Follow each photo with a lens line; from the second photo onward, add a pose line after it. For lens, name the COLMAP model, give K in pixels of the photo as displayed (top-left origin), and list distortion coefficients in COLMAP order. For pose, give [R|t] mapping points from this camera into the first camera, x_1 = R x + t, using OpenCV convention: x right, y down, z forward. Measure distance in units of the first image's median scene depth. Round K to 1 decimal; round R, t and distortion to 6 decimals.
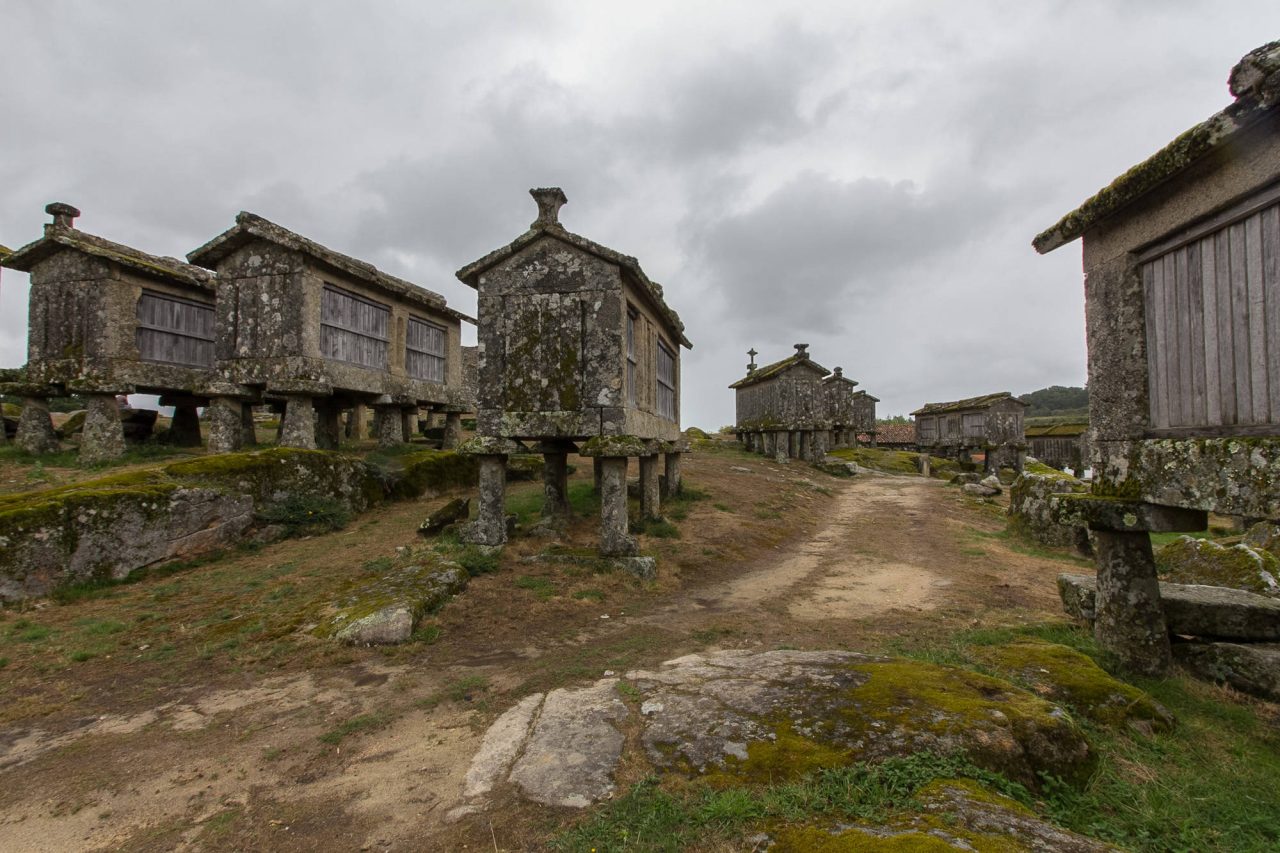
lens RADIAL K [[602.5, 0, 639.1], [0, 602.5, 427.1], [0, 0, 1]] dist [0.014211, 0.000535]
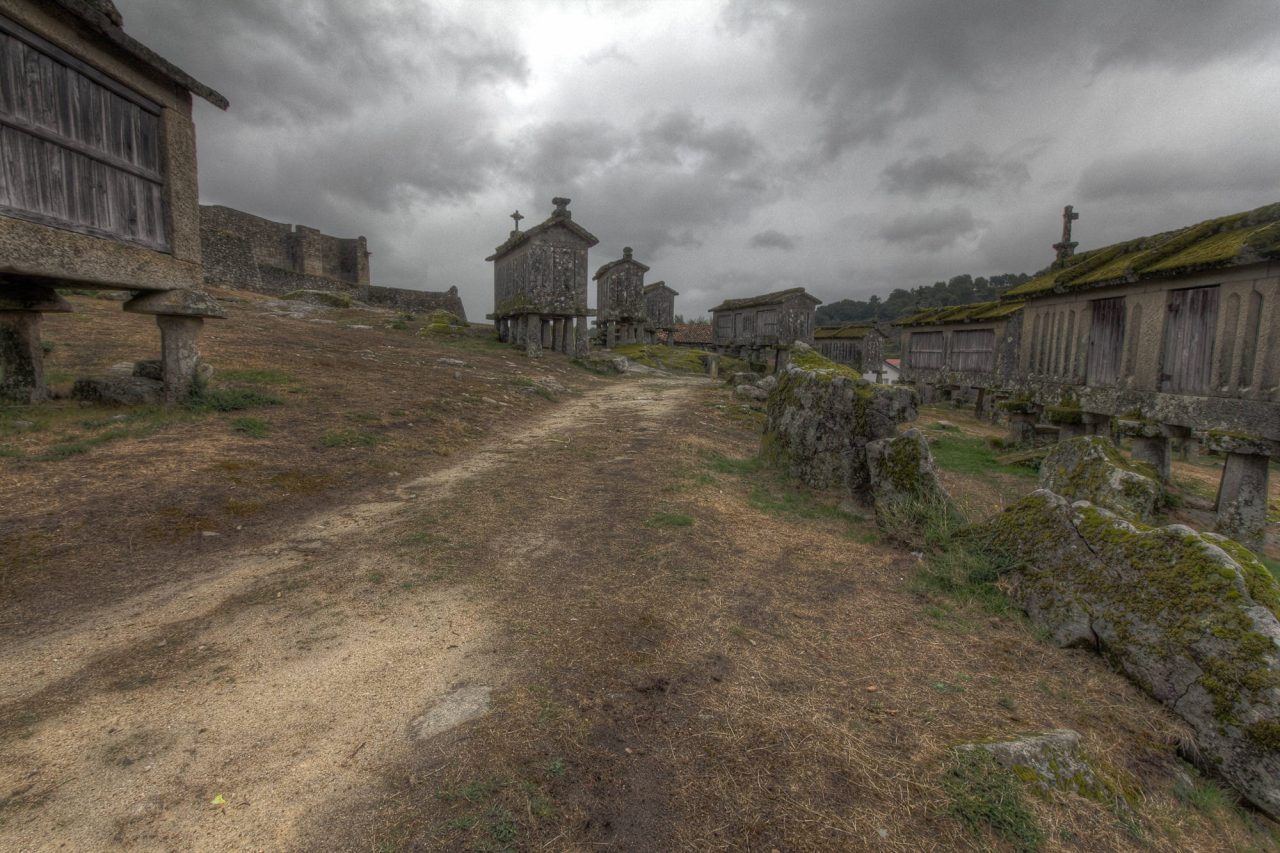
lens RADIAL K [[602.5, 0, 640.3], [0, 602.5, 425.4], [0, 0, 1]] dist [0.014211, 0.000535]
pose [[0.960510, -0.008462, 0.278115, 0.151426], [-0.036303, 0.987182, 0.155414, 0.021327], [-0.275865, -0.159373, 0.947892, 0.214122]]
